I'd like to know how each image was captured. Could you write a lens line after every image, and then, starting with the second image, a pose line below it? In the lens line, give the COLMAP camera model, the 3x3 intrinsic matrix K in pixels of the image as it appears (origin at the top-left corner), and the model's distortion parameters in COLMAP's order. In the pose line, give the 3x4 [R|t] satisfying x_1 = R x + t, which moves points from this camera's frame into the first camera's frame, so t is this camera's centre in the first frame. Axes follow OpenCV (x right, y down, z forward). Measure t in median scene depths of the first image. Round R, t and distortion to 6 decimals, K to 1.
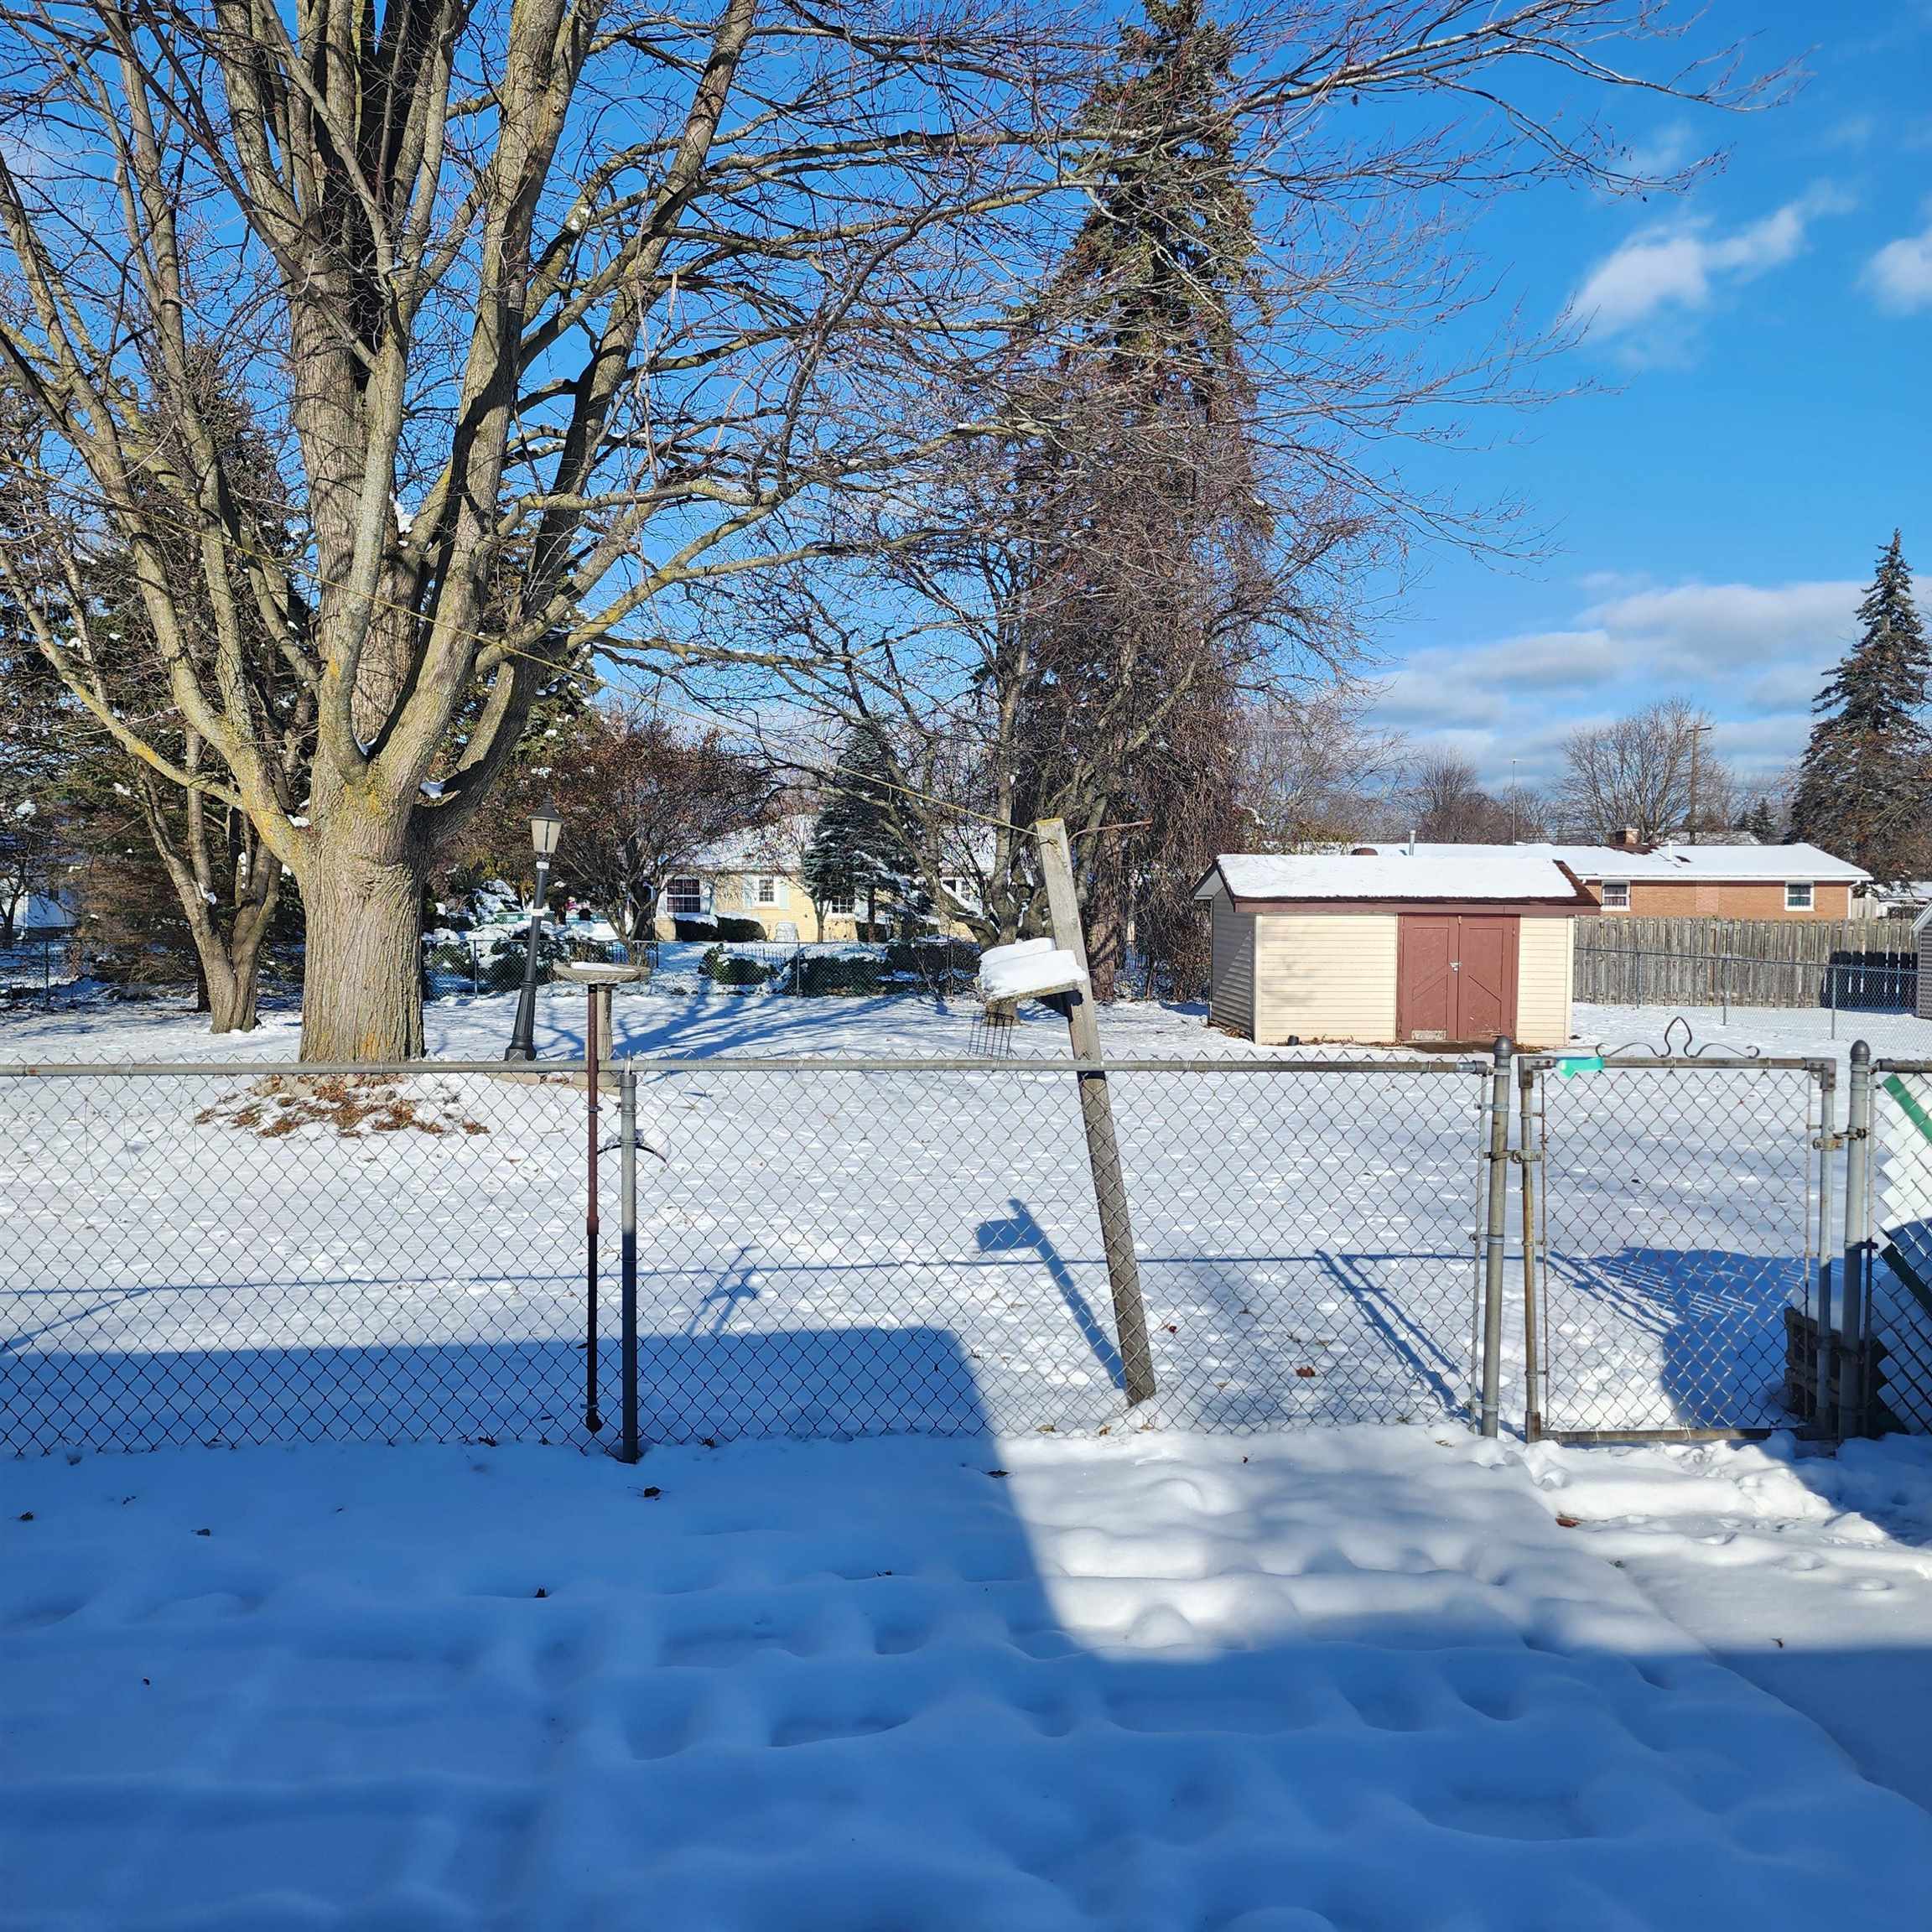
lens RADIAL K [[1708.9, 0, 977.8], [0, 1708.9, 963.0], [0, 0, 1]] dist [0.078910, -0.078367]
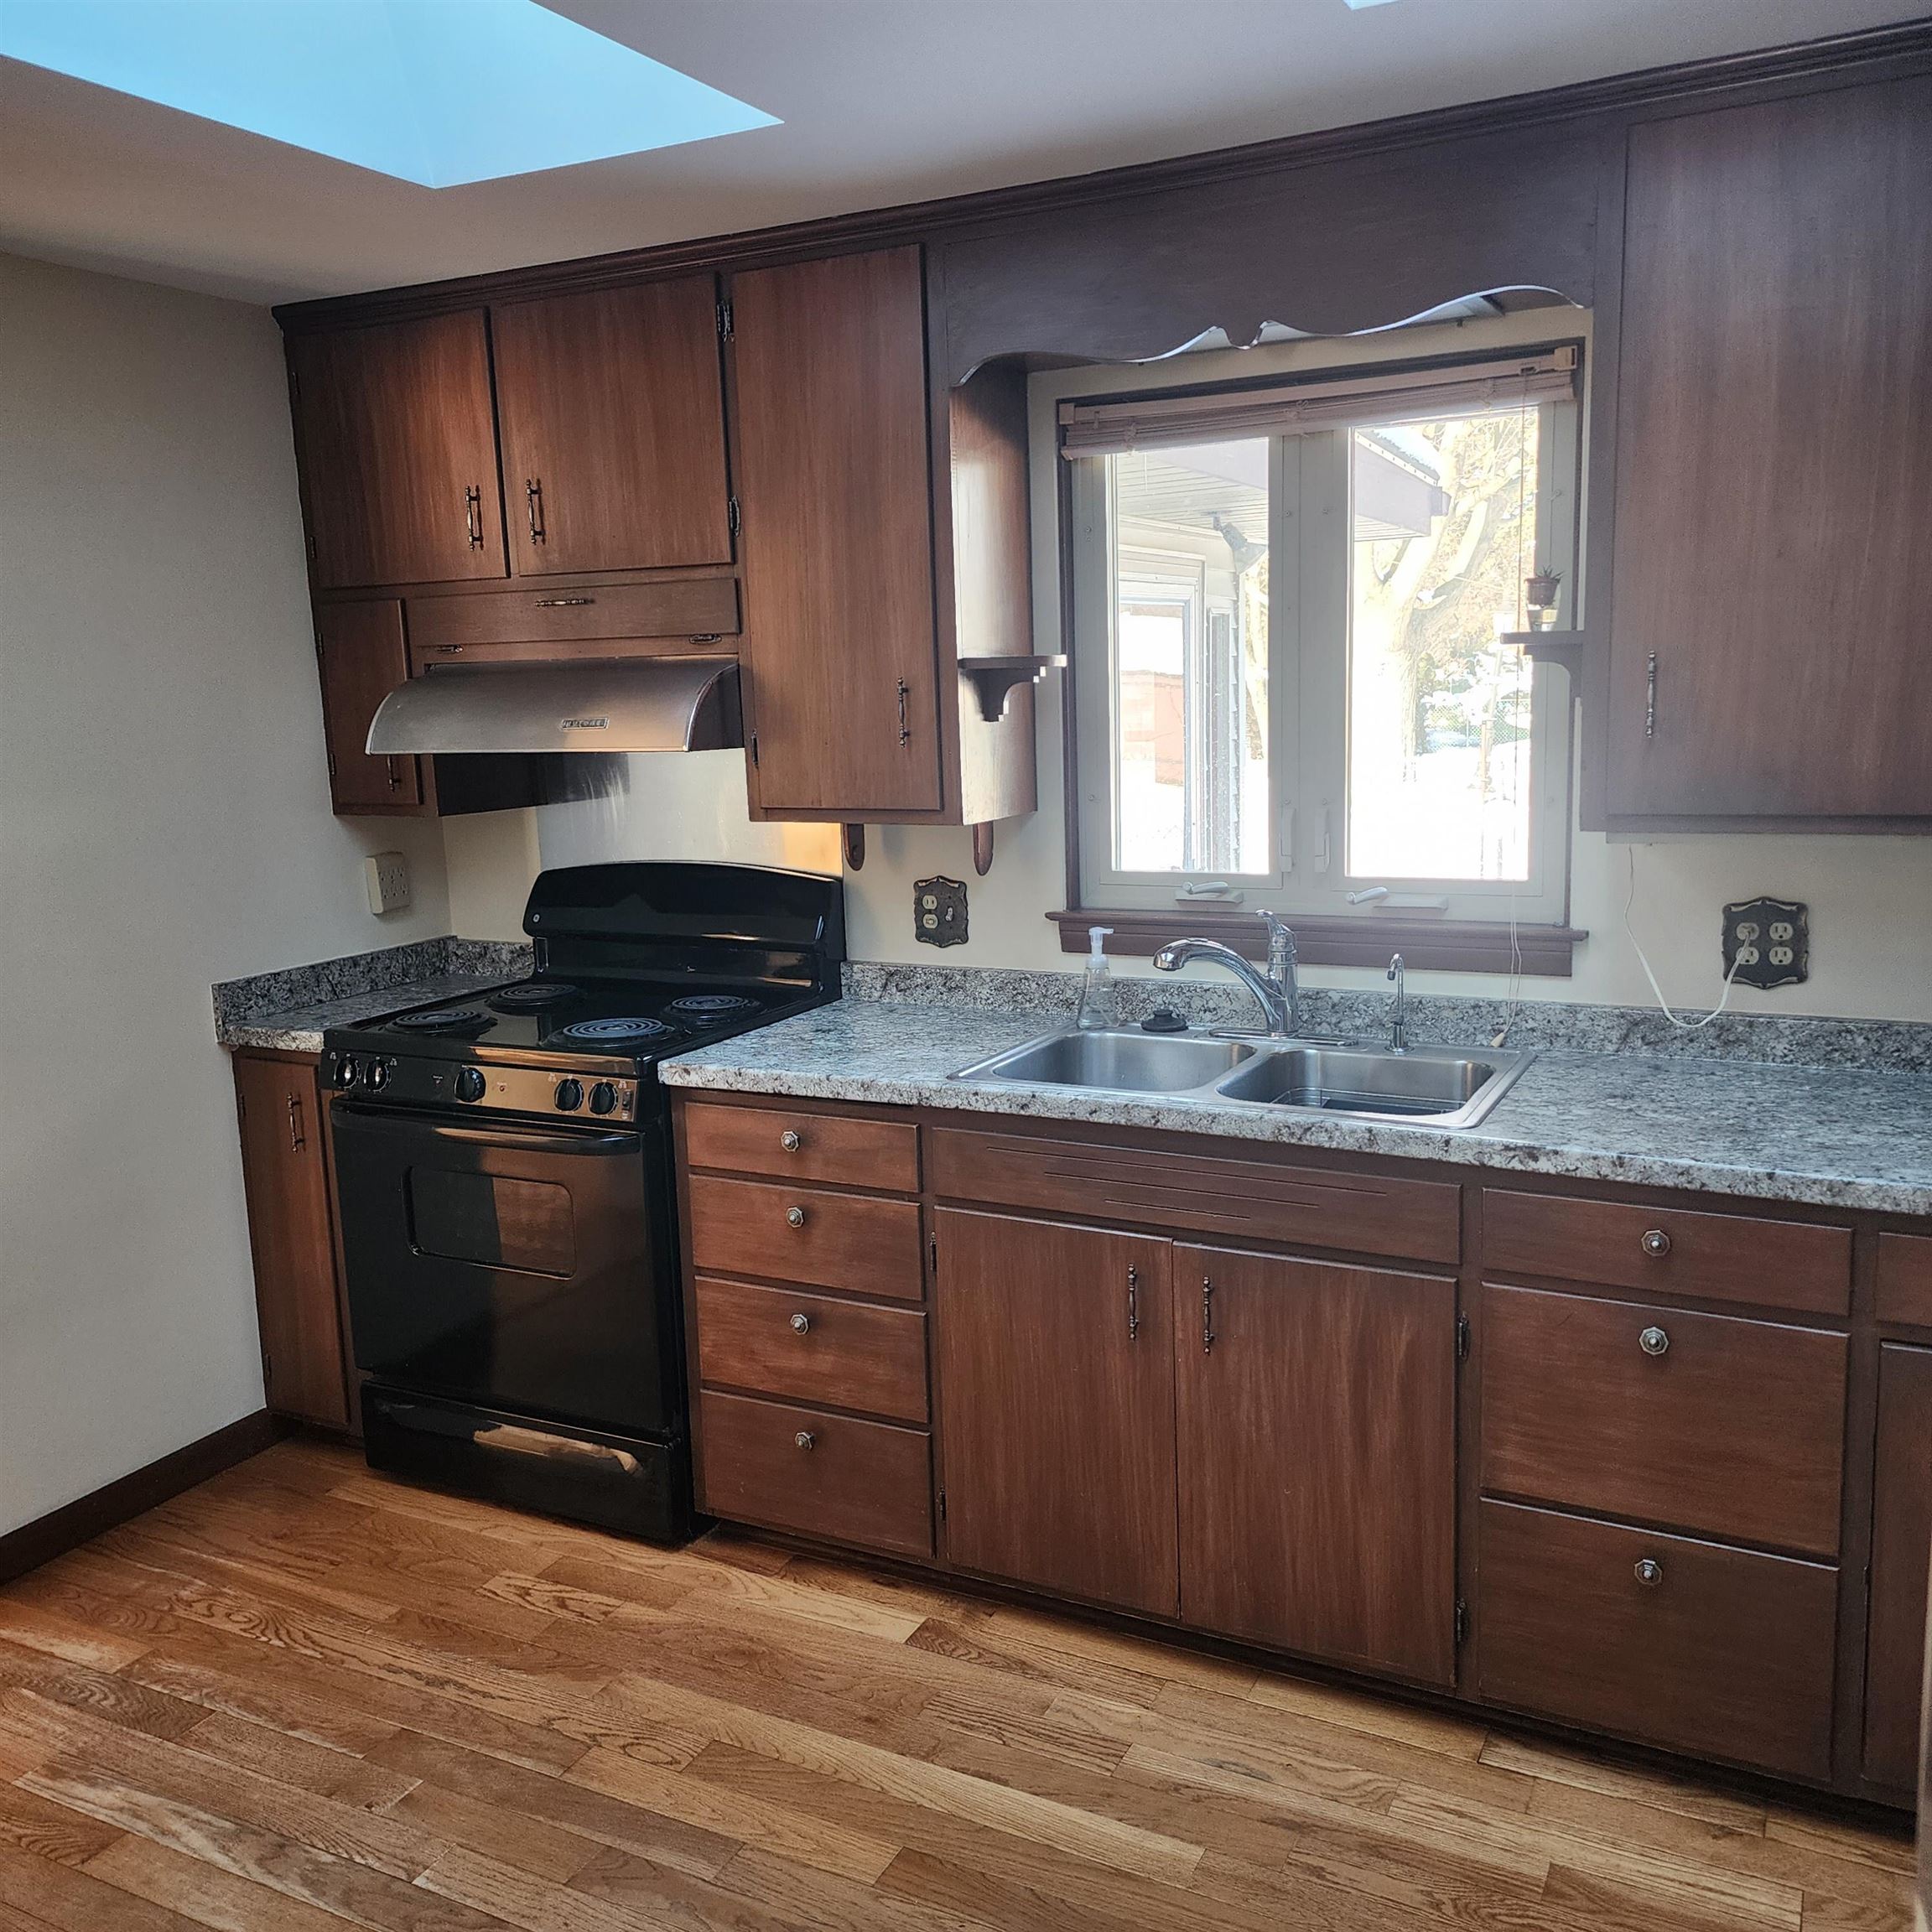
lens RADIAL K [[1708.9, 0, 982.9], [0, 1708.9, 964.3], [0, 0, 1]] dist [0.078910, -0.078367]
pose [[0.845119, 0.056088, -0.531627, 0.061703], [0.017819, 0.990972, 0.132877, 0.002777], [0.534281, -0.121770, 0.836491, -0.177895]]
